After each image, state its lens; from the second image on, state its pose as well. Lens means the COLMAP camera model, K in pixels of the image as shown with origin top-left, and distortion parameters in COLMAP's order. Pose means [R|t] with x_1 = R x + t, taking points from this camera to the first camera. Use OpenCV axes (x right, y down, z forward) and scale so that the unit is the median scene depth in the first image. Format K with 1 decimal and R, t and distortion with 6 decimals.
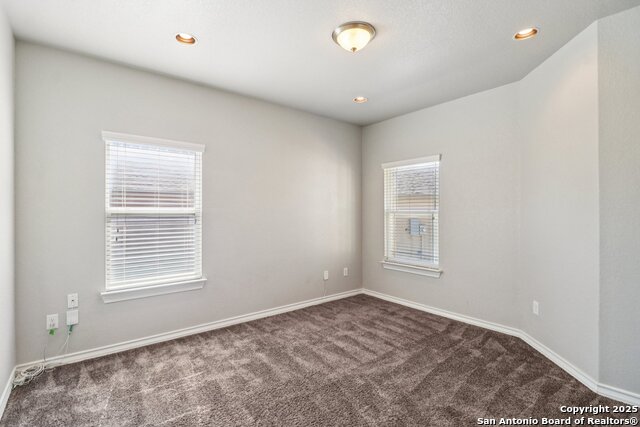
lens RADIAL K [[299.8, 0, 313.7], [0, 299.8, 207.2], [0, 0, 1]] dist [-0.001711, -0.000741]
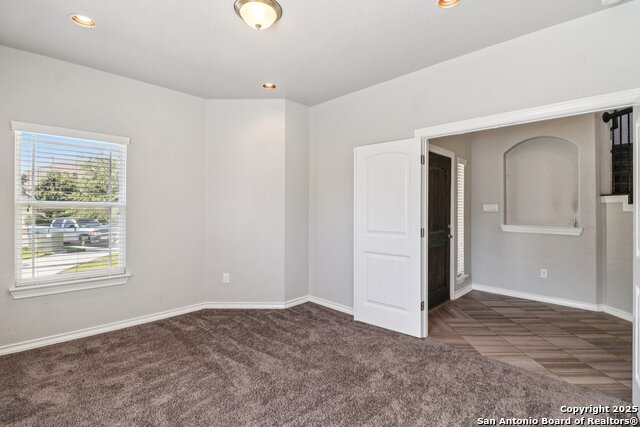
lens RADIAL K [[299.8, 0, 313.7], [0, 299.8, 207.2], [0, 0, 1]] dist [-0.001711, -0.000741]
pose [[-0.098288, 0.001401, 0.995157, -0.610737], [-0.029494, 0.999556, -0.004320, 0.010530], [-0.994721, -0.029776, -0.098203, 0.717882]]
